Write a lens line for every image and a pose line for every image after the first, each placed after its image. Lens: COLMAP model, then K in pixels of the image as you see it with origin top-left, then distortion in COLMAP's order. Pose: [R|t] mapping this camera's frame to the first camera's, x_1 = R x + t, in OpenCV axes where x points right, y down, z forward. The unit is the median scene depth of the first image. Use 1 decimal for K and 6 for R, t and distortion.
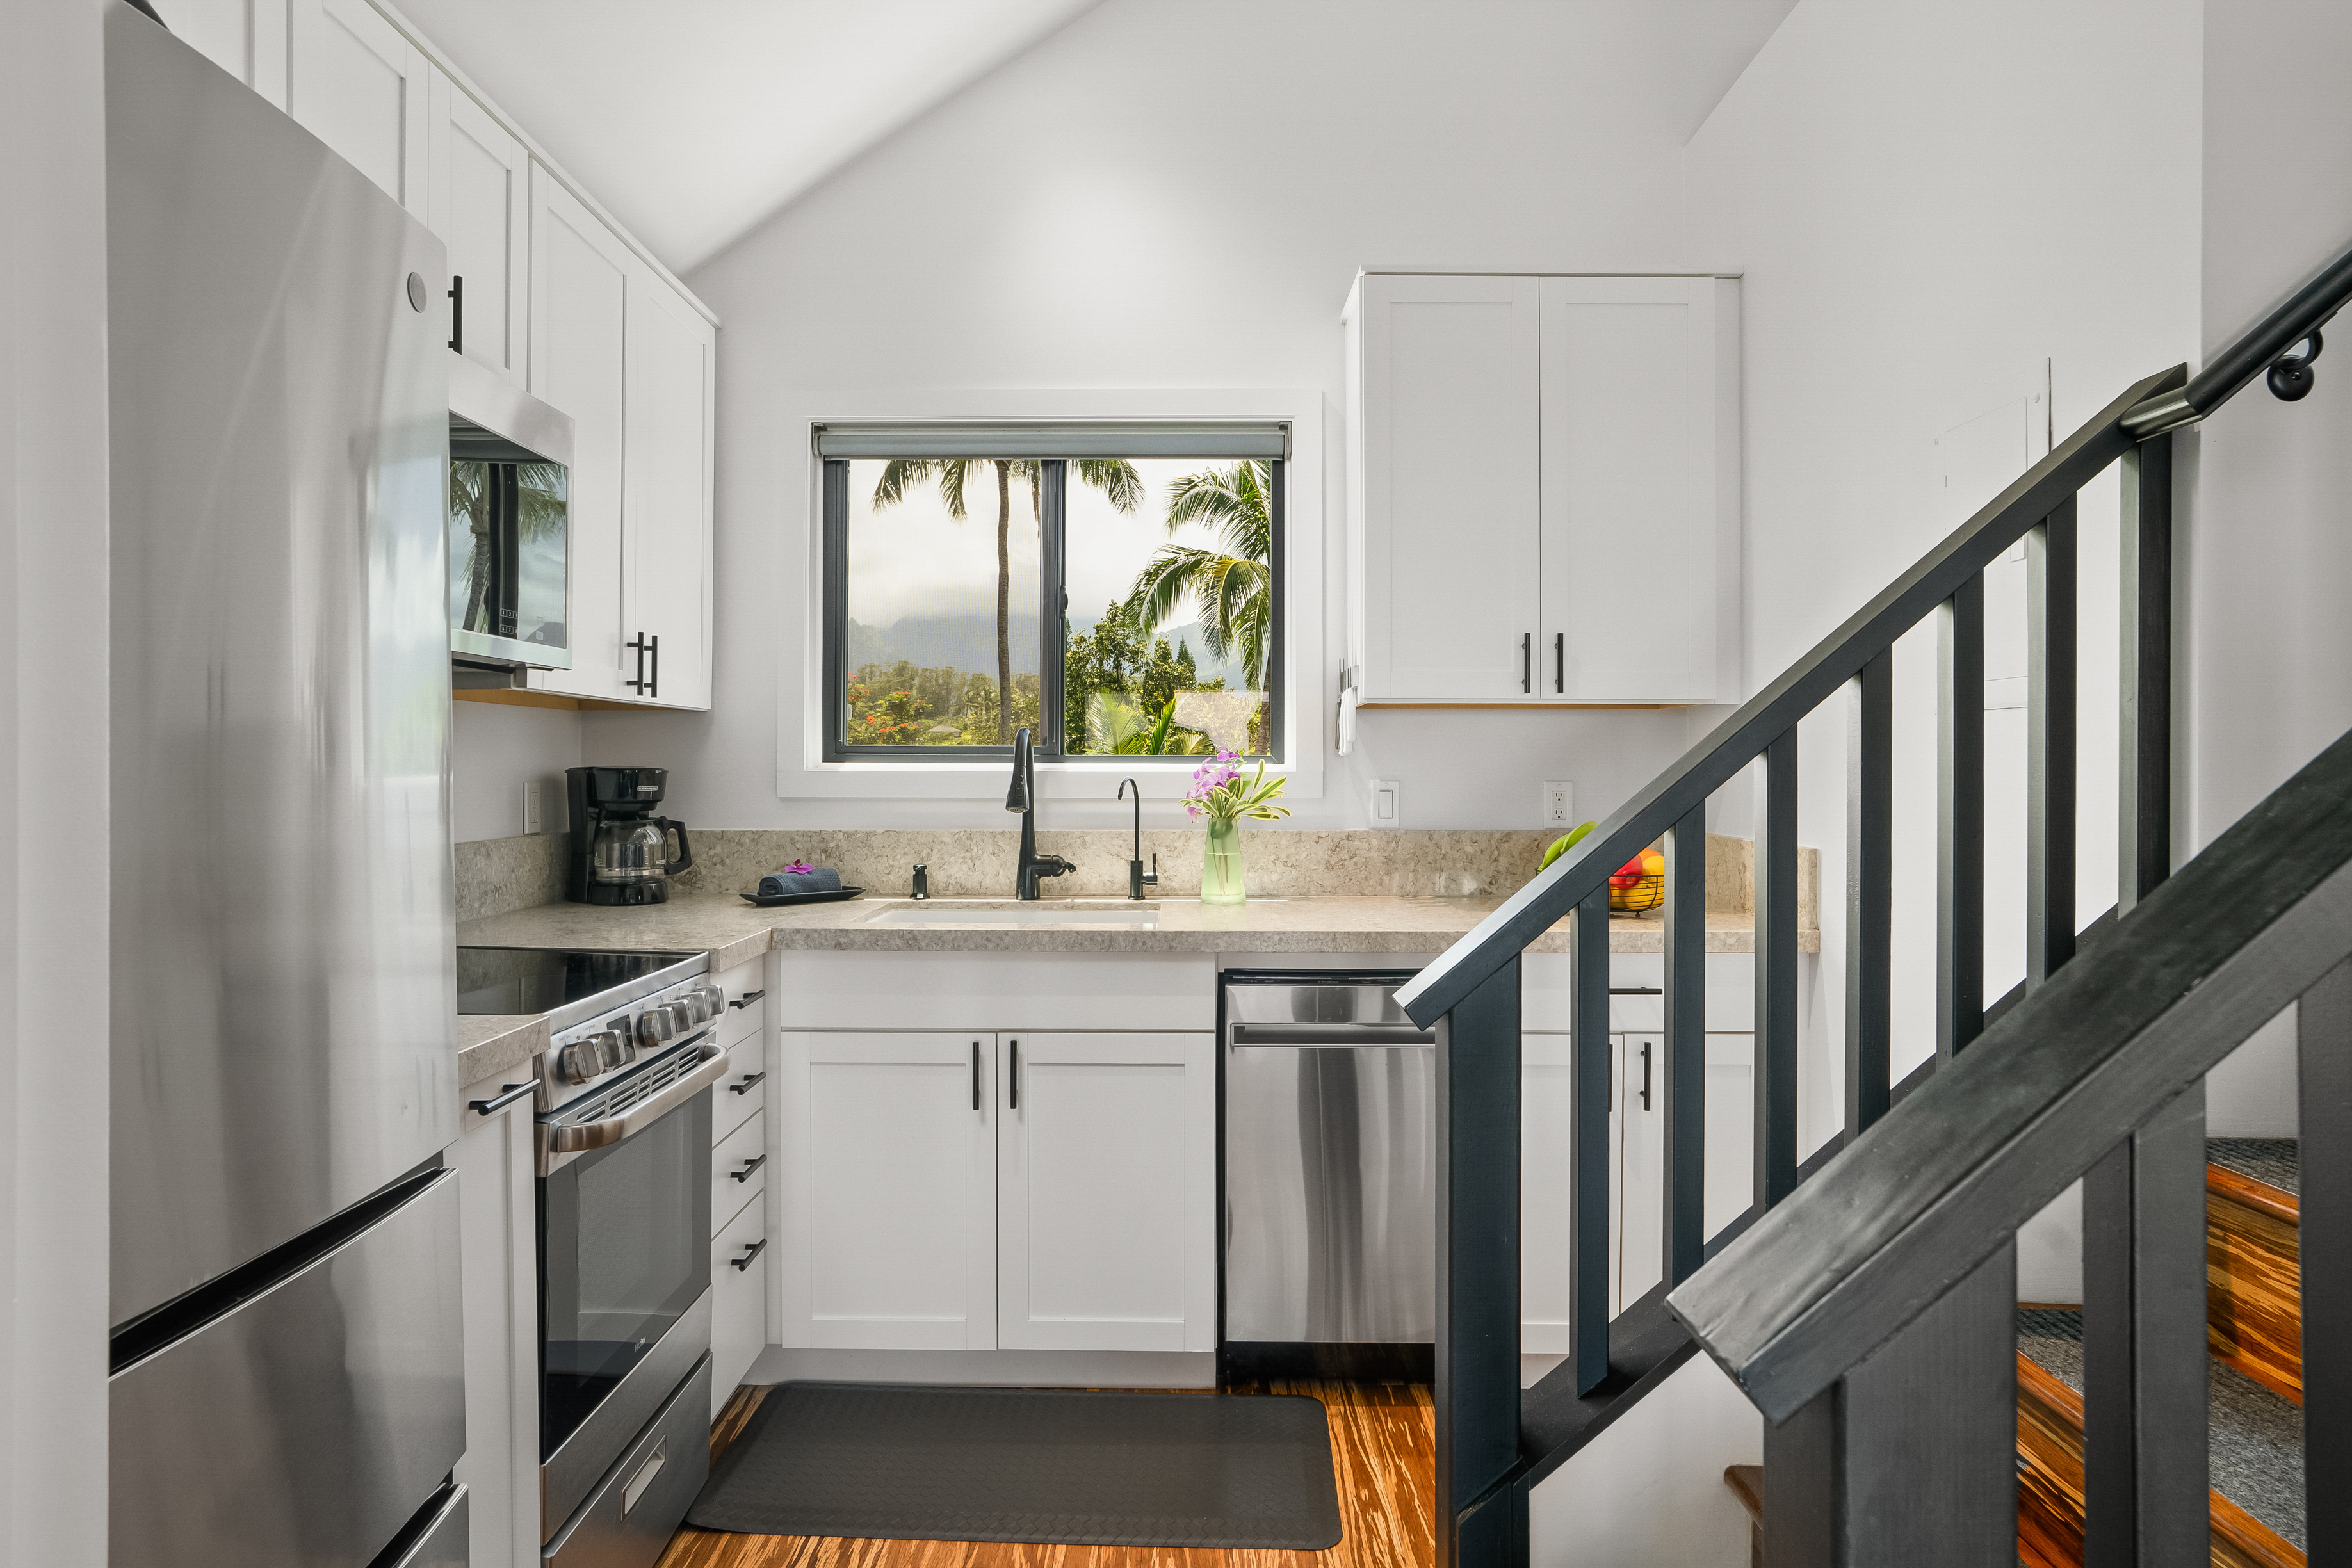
lens RADIAL K [[1389.7, 0, 1176.0], [0, 1389.7, 784.0], [0, 0, 1]] dist [-0.002601, -0.000059]
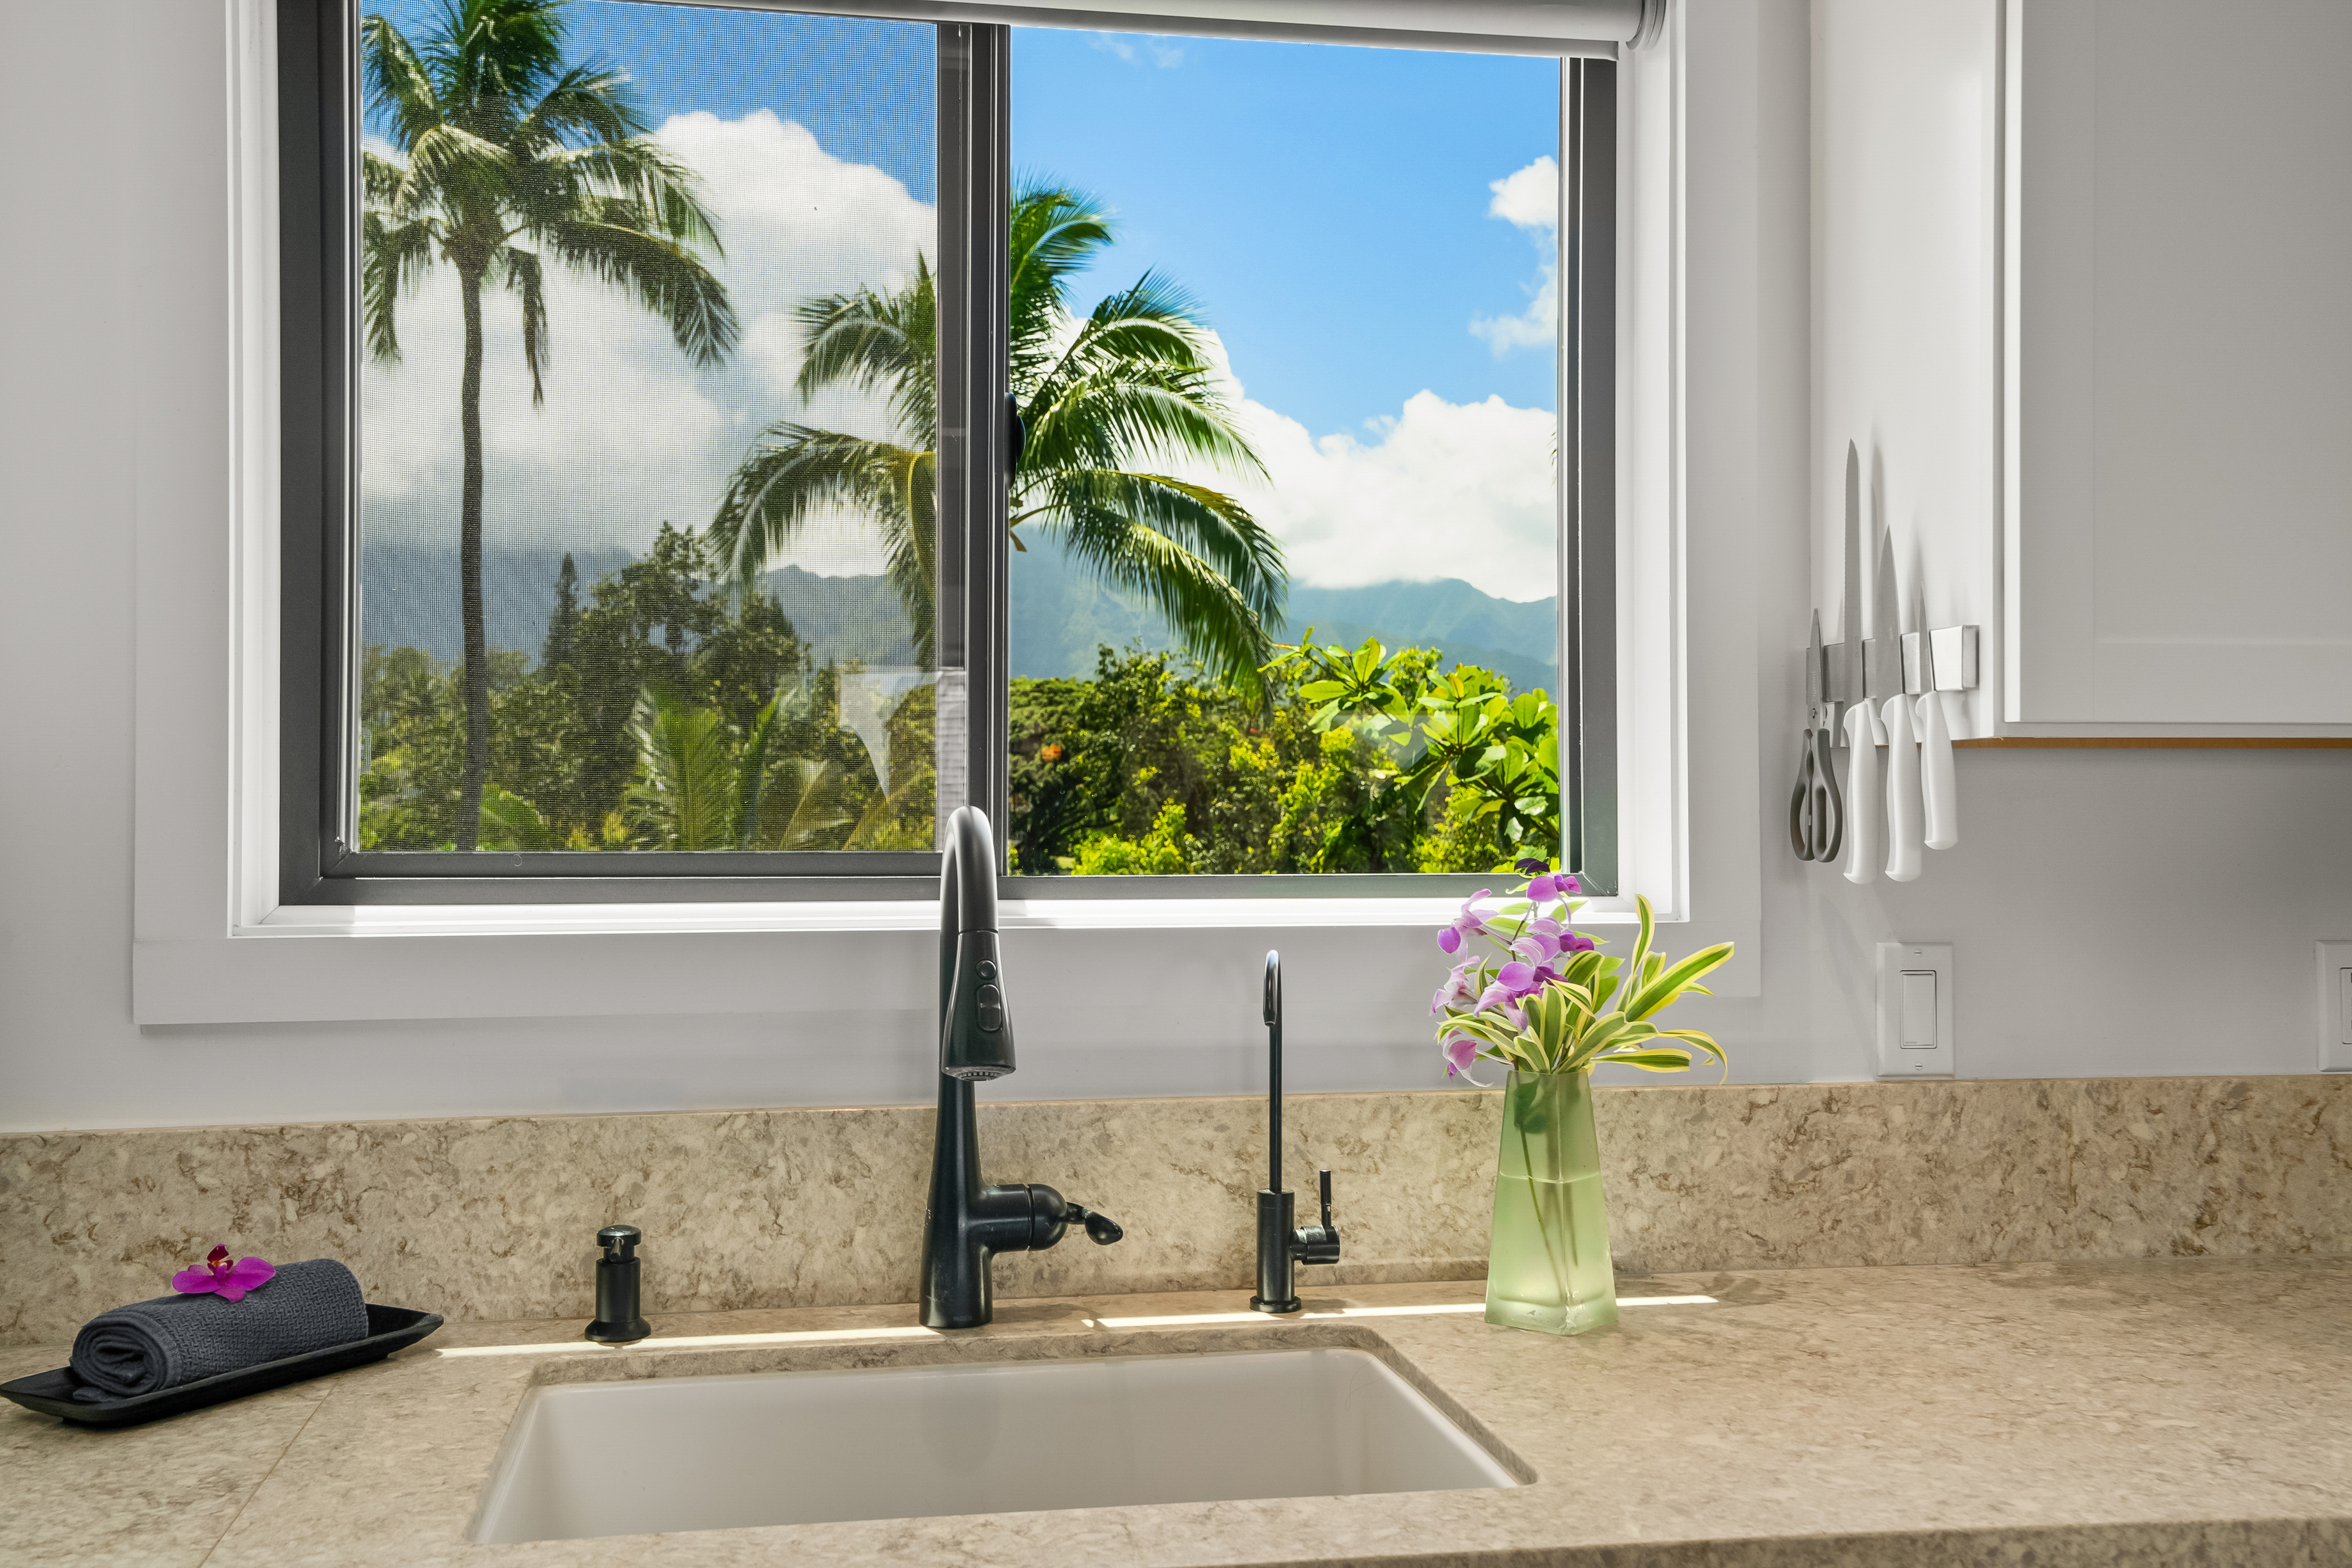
lens RADIAL K [[2215.6, 0, 1134.7], [0, 2215.6, 832.7], [0, 0, 1]] dist [0.052991, 0.082792]
pose [[0.983334, -0.003785, 0.181767, -0.157470], [0.003725, 0.999993, 0.000675, -0.032939], [-0.181769, 0.000013, 0.983341, 0.464713]]
